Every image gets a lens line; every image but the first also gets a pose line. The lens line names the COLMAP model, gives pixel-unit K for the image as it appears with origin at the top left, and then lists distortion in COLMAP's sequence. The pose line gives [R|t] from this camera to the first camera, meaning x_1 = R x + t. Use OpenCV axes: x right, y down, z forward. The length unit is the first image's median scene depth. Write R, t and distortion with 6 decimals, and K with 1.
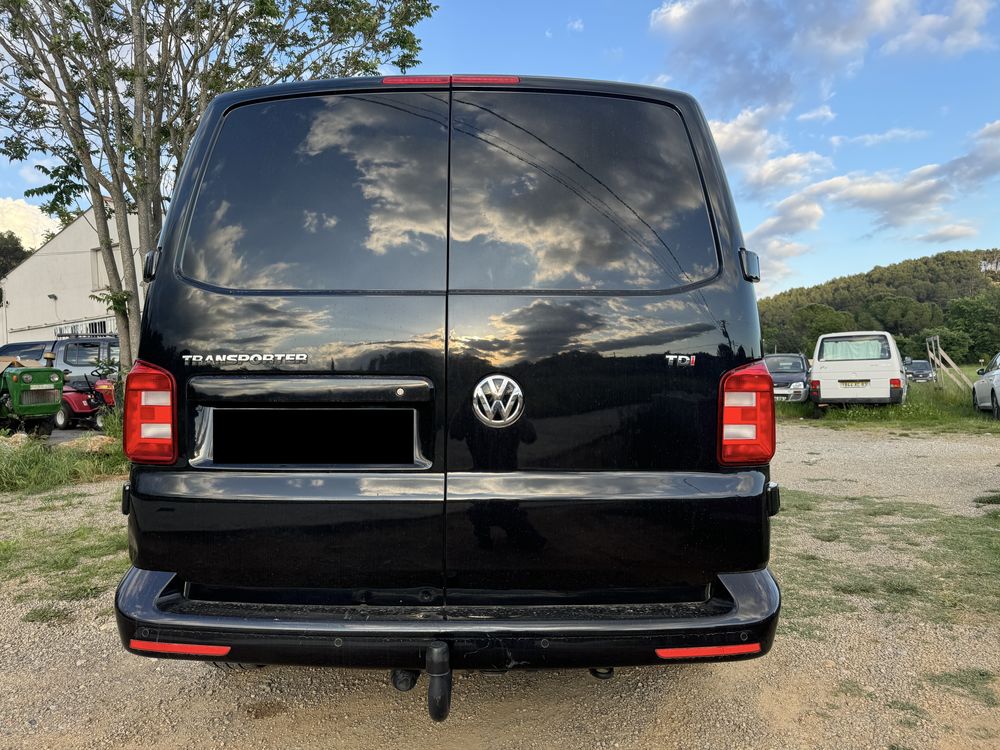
lens RADIAL K [[710.4, 0, 500.8], [0, 710.4, 369.0], [0, 0, 1]] dist [0.016419, -0.025107]
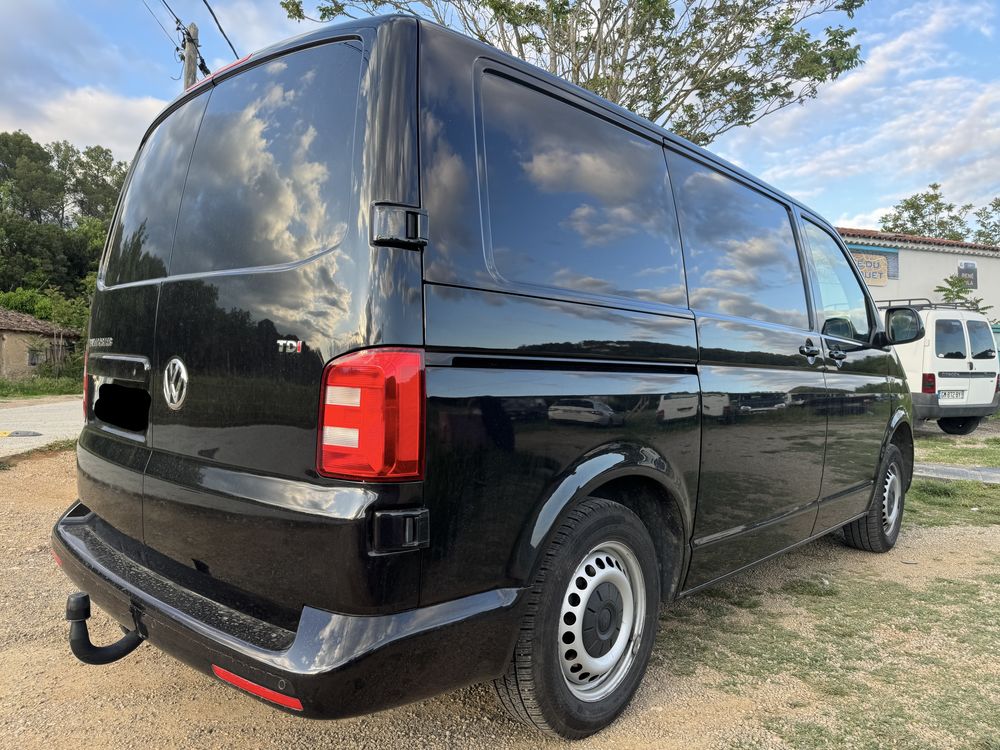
lens RADIAL K [[710.4, 0, 500.3], [0, 710.4, 377.7], [0, 0, 1]] dist [0.016419, -0.025107]
pose [[0.740652, 0.039381, -0.670734, 0.577716], [-0.021309, 0.999155, 0.035134, -0.005461], [0.671551, -0.011729, 0.740865, 0.309633]]
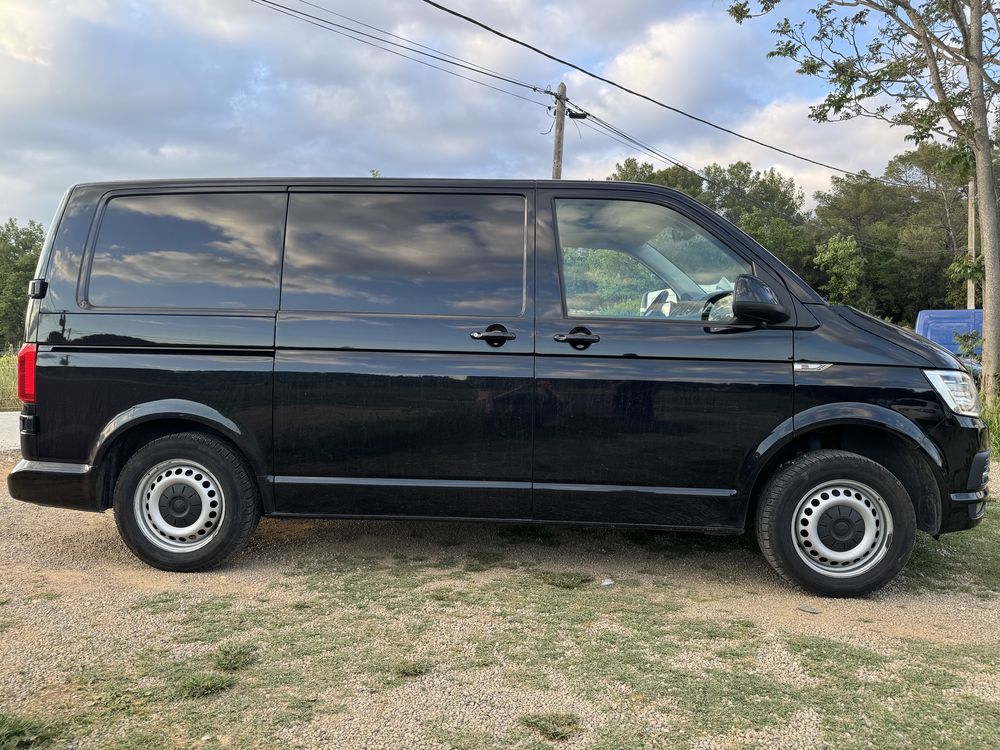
lens RADIAL K [[710.4, 0, 504.1], [0, 710.4, 375.2], [0, 0, 1]] dist [0.016419, -0.025107]
pose [[-0.053021, 0.047486, -0.997464, 1.227945], [0.002258, 0.998872, 0.047433, -0.008309], [0.998591, 0.000262, -0.053068, 1.356690]]
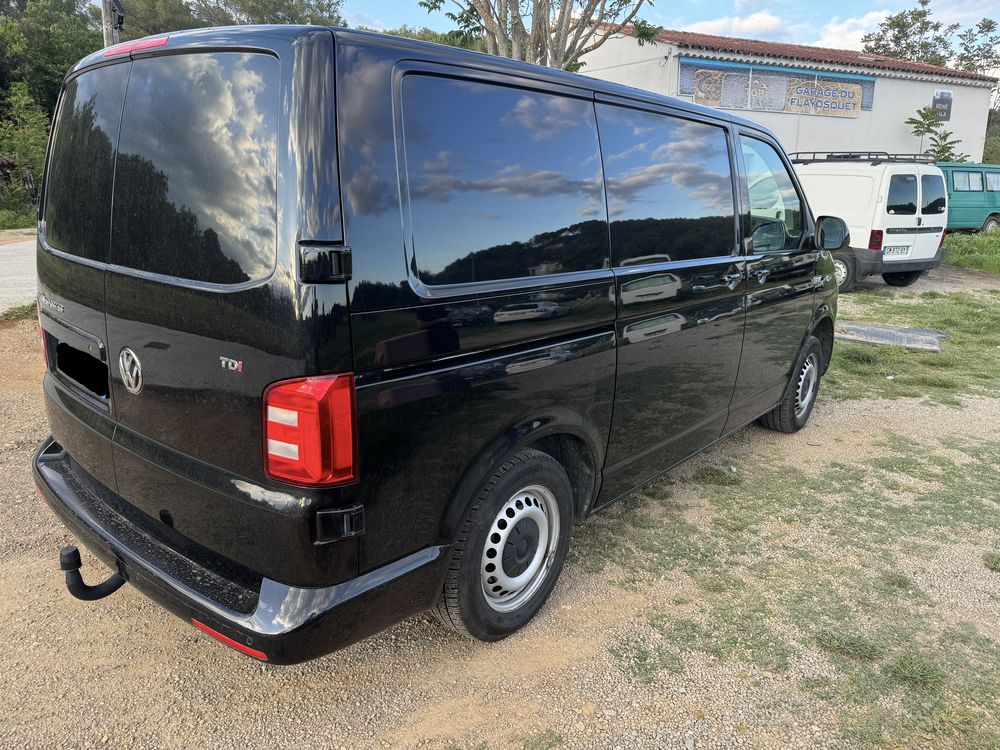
lens RADIAL K [[710.4, 0, 497.7], [0, 710.4, 380.1], [0, 0, 1]] dist [0.016419, -0.025107]
pose [[0.769119, 0.200580, -0.606815, 0.632266], [-0.026833, 0.958772, 0.282907, -0.153885], [0.638542, -0.201307, 0.742792, 0.296599]]
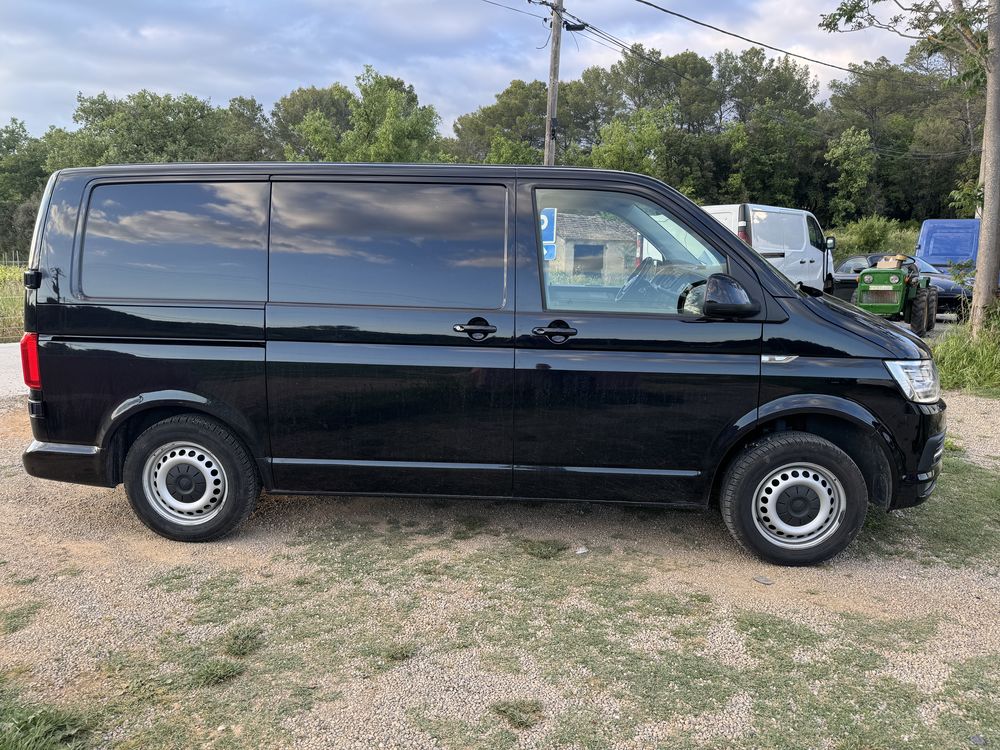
lens RADIAL K [[710.4, 0, 504.3], [0, 710.4, 381.3], [0, 0, 1]] dist [0.016419, -0.025107]
pose [[-0.054276, 0.198853, -0.978525, 1.259839], [0.005545, 0.980015, 0.198848, -0.145262], [0.998511, 0.005367, -0.054294, 1.388021]]
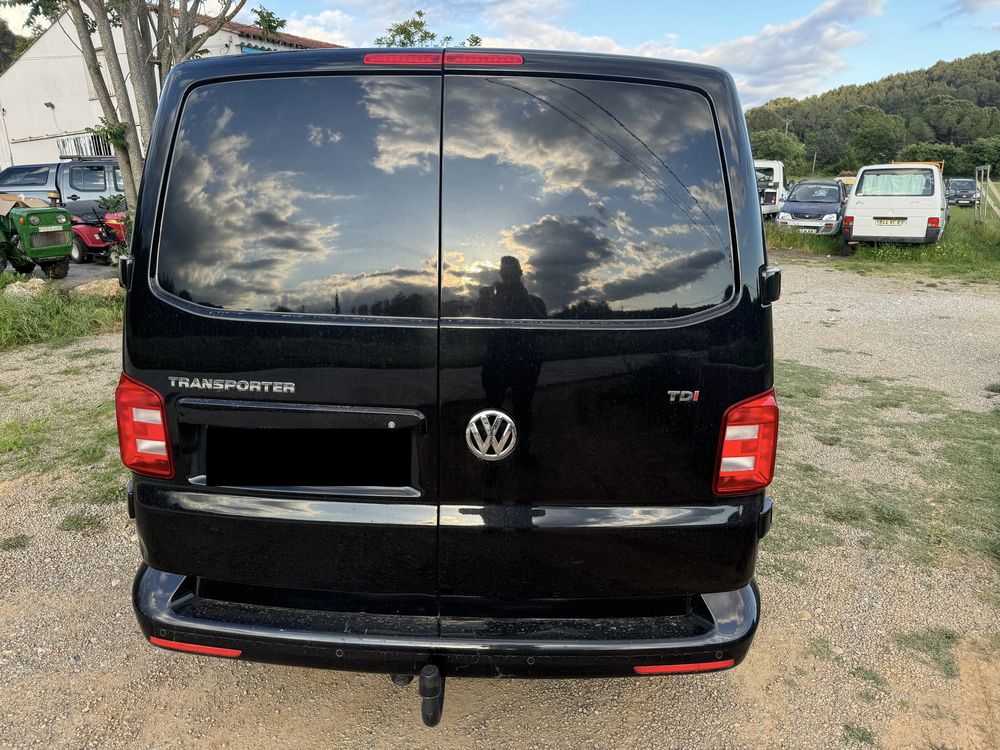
lens RADIAL K [[710.4, 0, 500.0], [0, 710.4, 379.0], [0, 0, 1]] dist [0.016419, -0.025107]
pose [[0.999412, 0.022897, -0.025505, 0.017433], [-0.014813, 0.959587, 0.281023, -0.170912], [0.030909, -0.280480, 0.959362, 0.046966]]
